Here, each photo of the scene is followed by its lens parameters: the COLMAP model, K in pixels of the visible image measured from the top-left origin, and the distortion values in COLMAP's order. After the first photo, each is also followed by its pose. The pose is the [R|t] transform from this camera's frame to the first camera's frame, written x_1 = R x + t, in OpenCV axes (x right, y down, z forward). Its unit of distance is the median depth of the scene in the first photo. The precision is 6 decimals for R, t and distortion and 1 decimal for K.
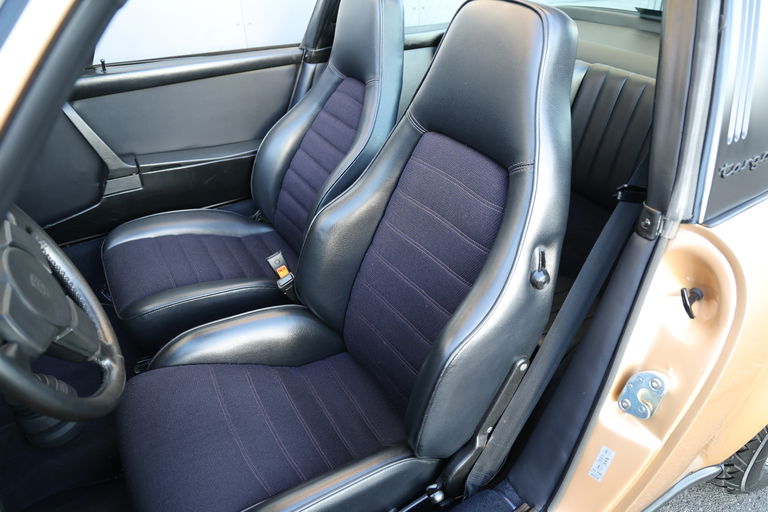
lens RADIAL K [[534.4, 0, 384.0], [0, 534.4, 256.0], [0, 0, 1]] dist [-0.087302, 0.063754]
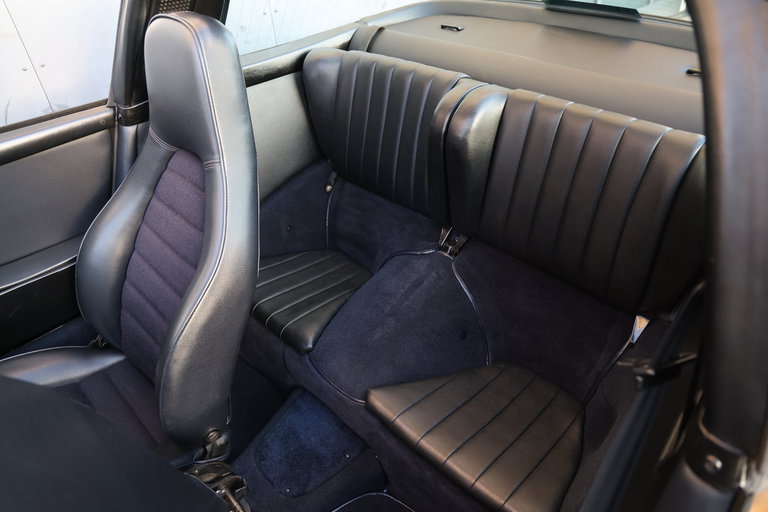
lens RADIAL K [[534.4, 0, 384.0], [0, 534.4, 256.0], [0, 0, 1]] dist [-0.087302, 0.063754]
pose [[0.969098, -0.183671, 0.164663, 0.048169], [0.174965, 0.982358, 0.066032, -0.180807], [-0.173886, -0.035182, 0.984137, 0.240969]]
